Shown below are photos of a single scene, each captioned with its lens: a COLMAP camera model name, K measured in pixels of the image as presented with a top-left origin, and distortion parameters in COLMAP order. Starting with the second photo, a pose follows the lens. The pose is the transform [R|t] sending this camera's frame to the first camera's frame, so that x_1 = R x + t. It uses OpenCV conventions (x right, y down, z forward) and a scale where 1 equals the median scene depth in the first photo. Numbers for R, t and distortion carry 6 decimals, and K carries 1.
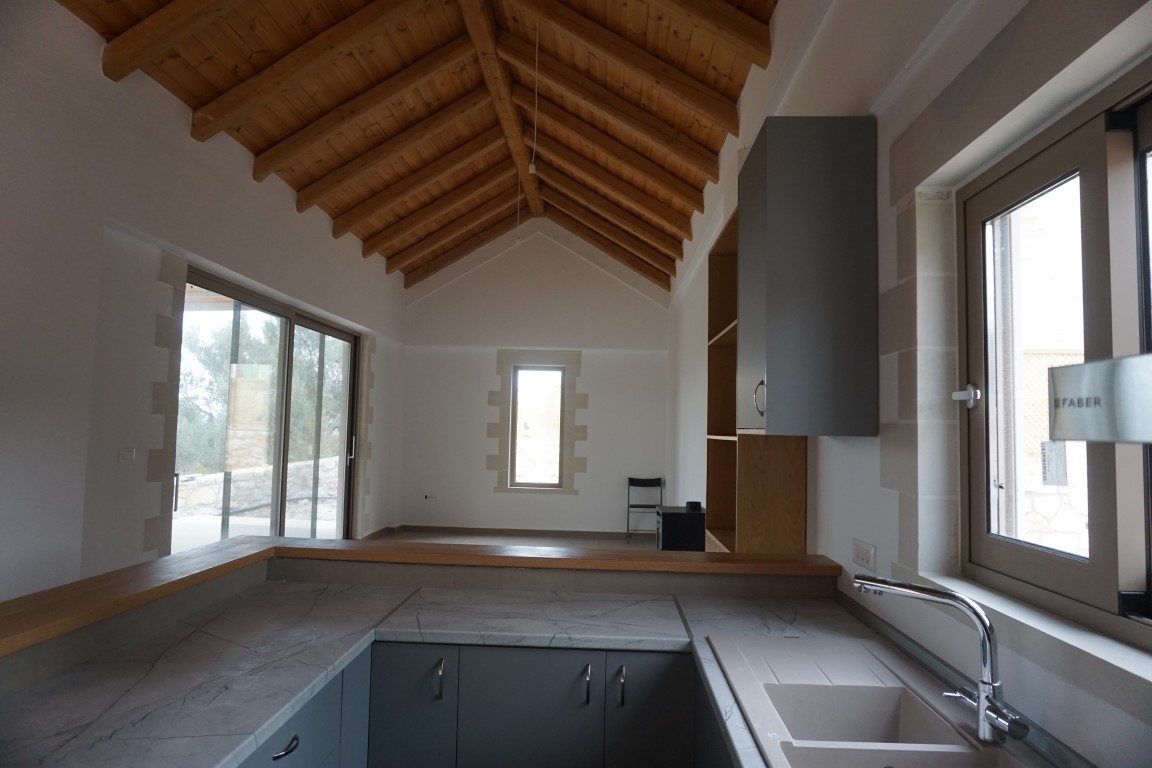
lens RADIAL K [[777.1, 0, 558.5], [0, 777.1, 389.3], [0, 0, 1]] dist [-0.055032, 0.037826]
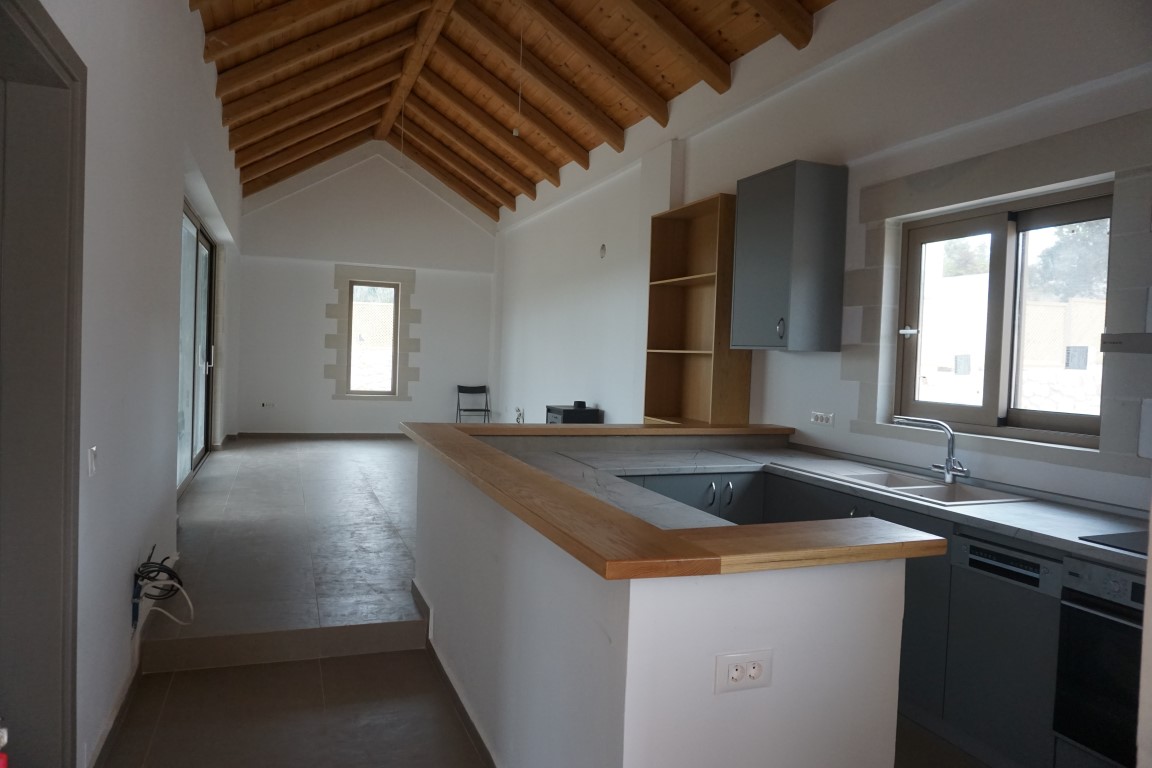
lens RADIAL K [[777.1, 0, 563.2], [0, 777.1, 383.9], [0, 0, 1]] dist [-0.055032, 0.037826]
pose [[0.919505, -0.002827, 0.393068, -0.215485], [-0.038104, 0.994624, 0.096290, -0.003116], [-0.391227, -0.103516, 0.914454, -0.095739]]
